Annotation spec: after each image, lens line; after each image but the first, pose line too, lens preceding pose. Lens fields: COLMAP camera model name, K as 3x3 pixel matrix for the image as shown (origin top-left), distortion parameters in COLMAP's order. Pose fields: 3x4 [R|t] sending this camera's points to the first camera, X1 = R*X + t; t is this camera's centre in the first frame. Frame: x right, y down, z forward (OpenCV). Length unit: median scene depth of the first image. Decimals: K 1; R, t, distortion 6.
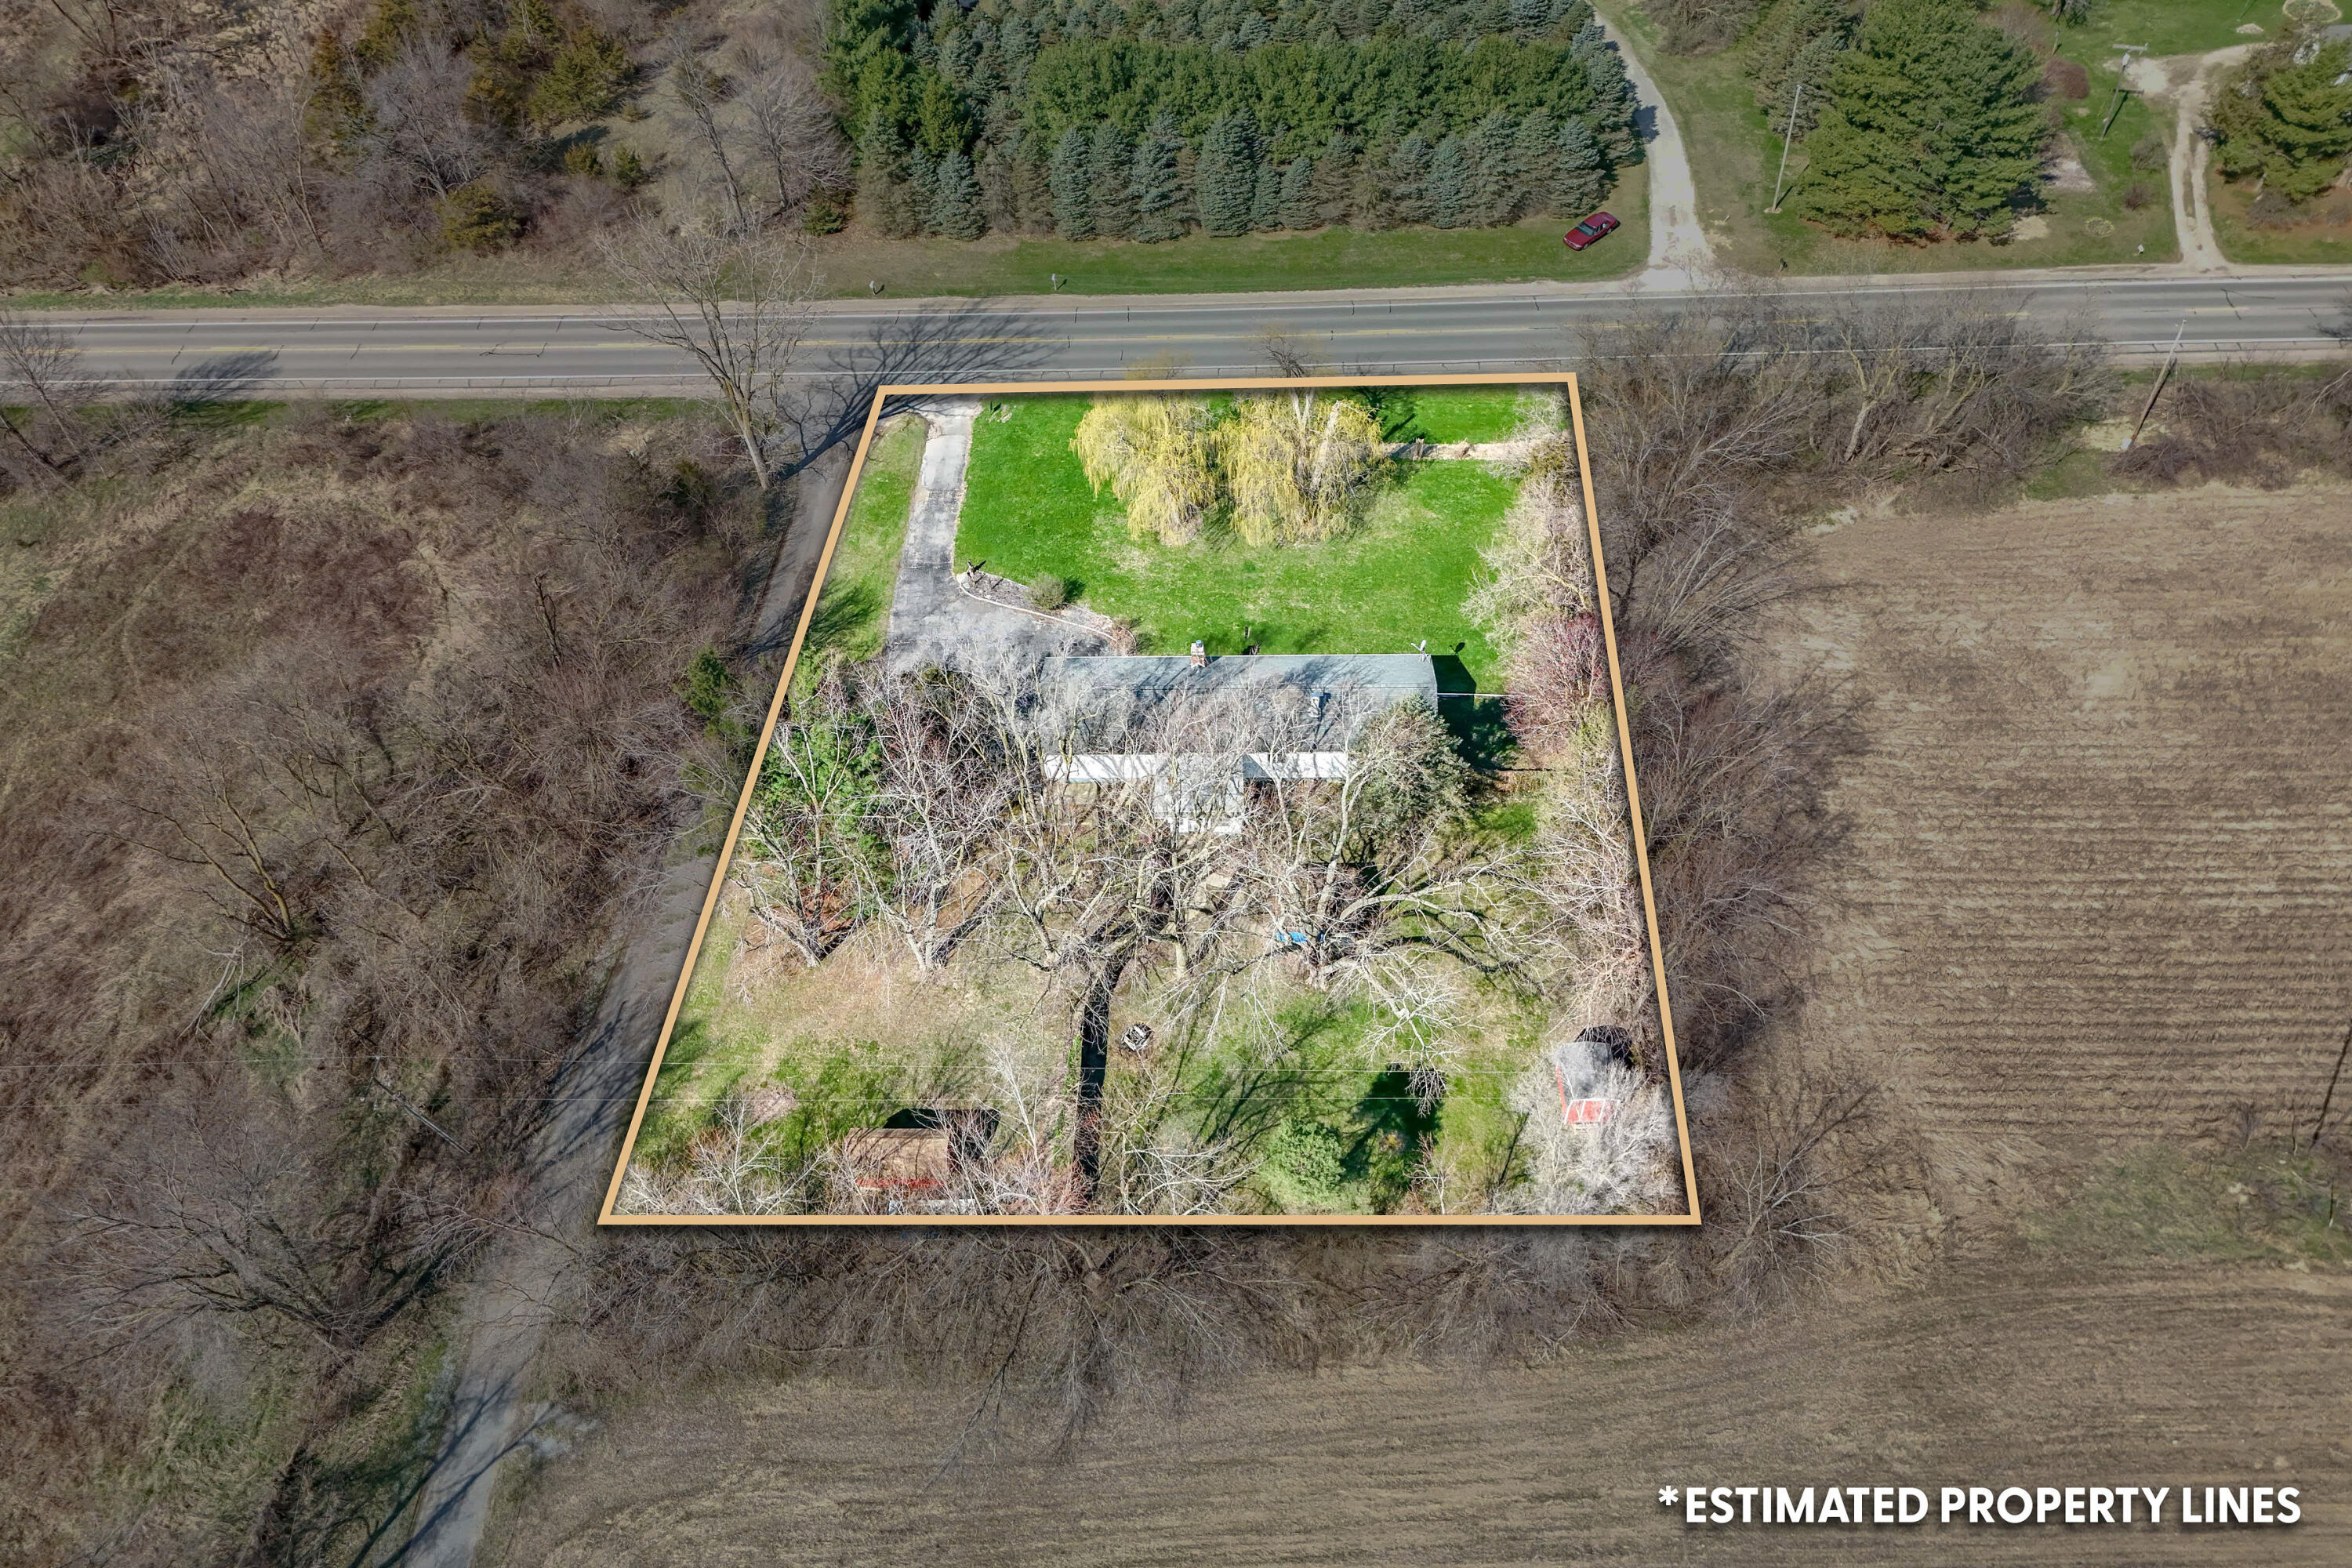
lens RADIAL K [[1713.4, 0, 1176.0], [0, 1713.4, 784.0], [0, 0, 1]] dist [0.072561, -0.054030]
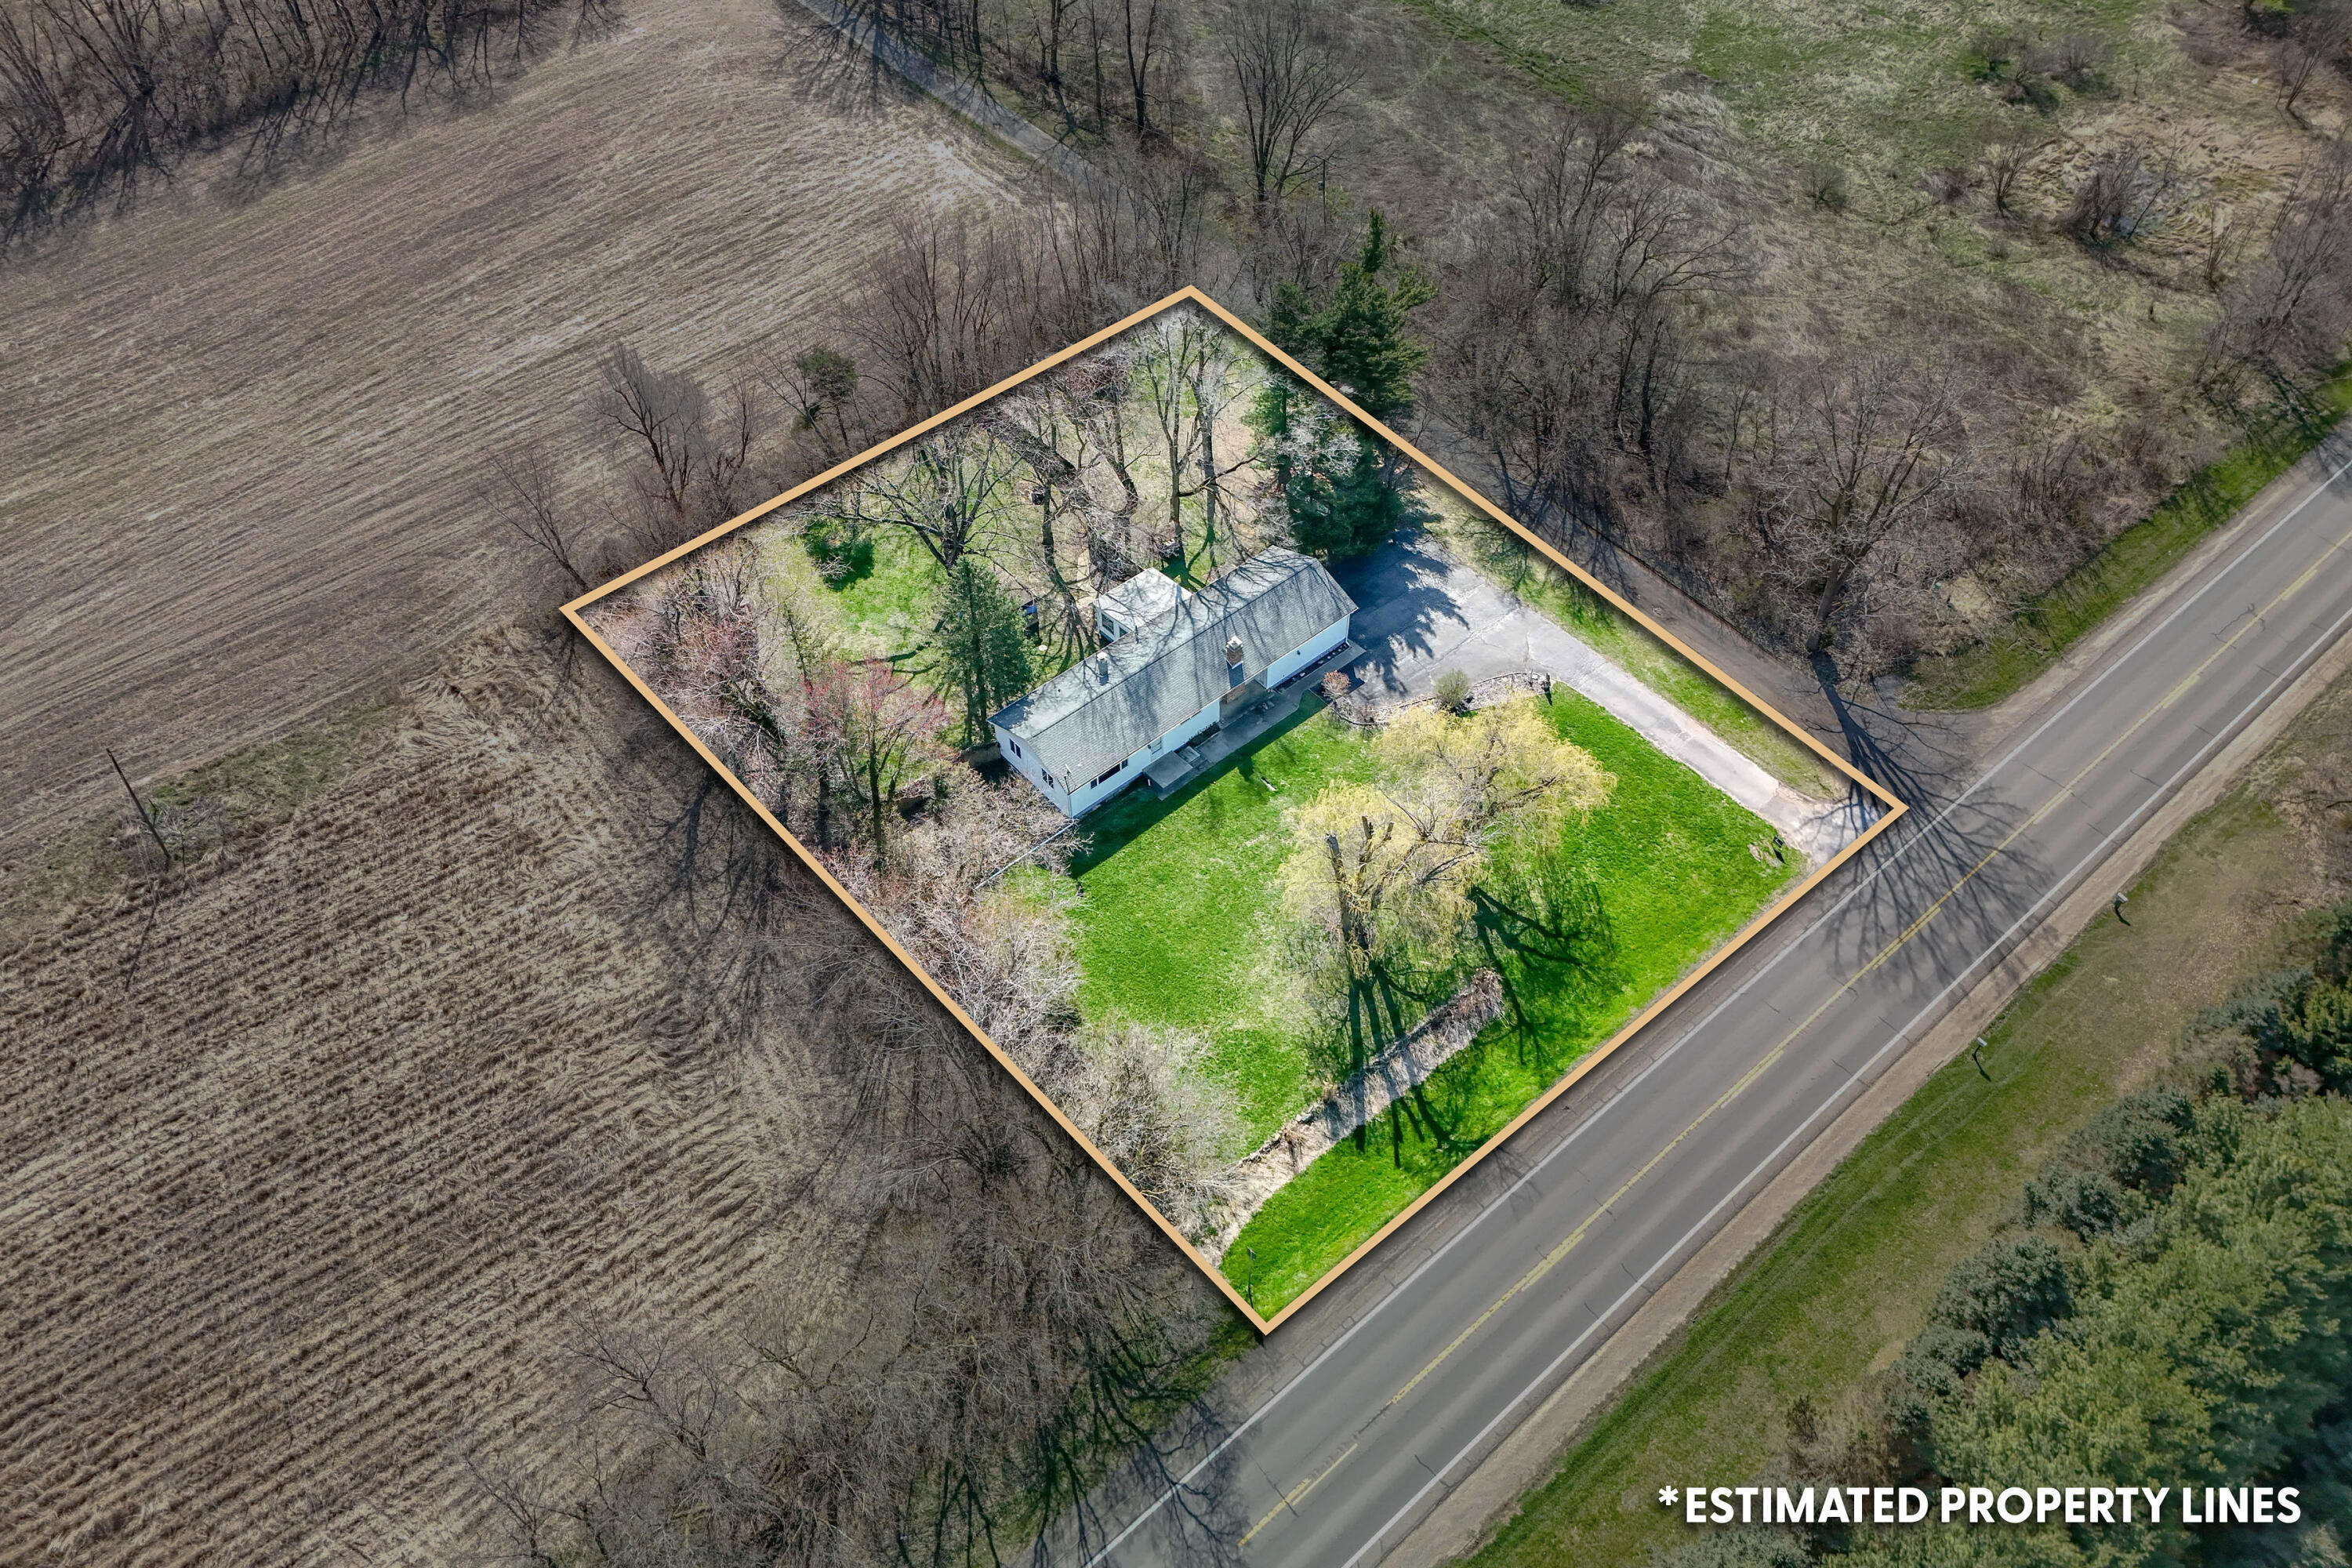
lens RADIAL K [[1707.9, 0, 1178.0], [0, 1707.9, 743.4], [0, 0, 1]] dist [0.072259, -0.058305]
pose [[-0.739814, 0.528019, -0.416978, 0.427508], [-0.493768, -0.005115, 0.869579, -0.820832], [0.457021, 0.849217, 0.264503, 0.670253]]
